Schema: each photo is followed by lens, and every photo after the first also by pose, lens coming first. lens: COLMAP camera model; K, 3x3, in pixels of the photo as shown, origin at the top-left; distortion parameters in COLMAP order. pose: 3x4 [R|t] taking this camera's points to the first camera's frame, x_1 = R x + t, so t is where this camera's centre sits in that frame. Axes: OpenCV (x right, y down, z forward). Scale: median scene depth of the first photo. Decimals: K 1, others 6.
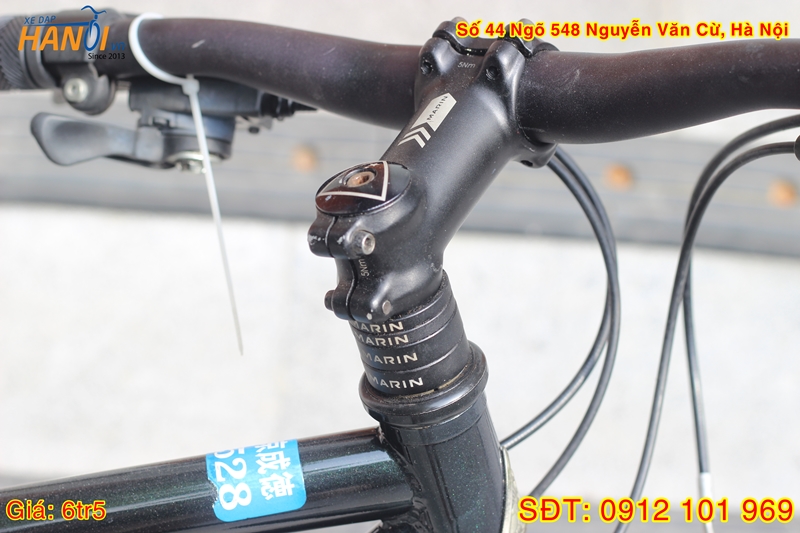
lens RADIAL K [[1994.4, 0, 401.5], [0, 1994.4, 269.7], [0, 0, 1]] dist [-0.057887, 0.000000]
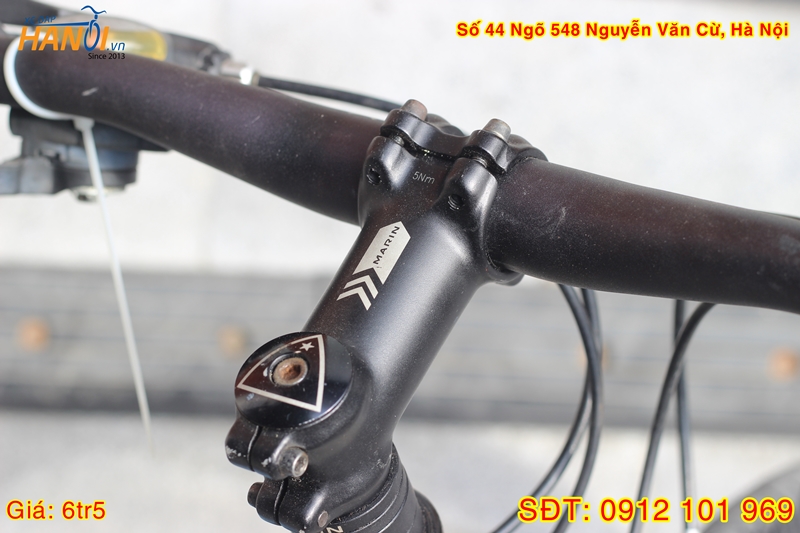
lens RADIAL K [[1994.4, 0, 398.6], [0, 1994.4, 264.2], [0, 0, 1]] dist [-0.057887, 0.000000]
pose [[0.999693, 0.002021, 0.024705, 0.003049], [-0.008703, 0.961834, 0.273497, -0.292964], [-0.023209, -0.273628, 0.961556, 0.227671]]
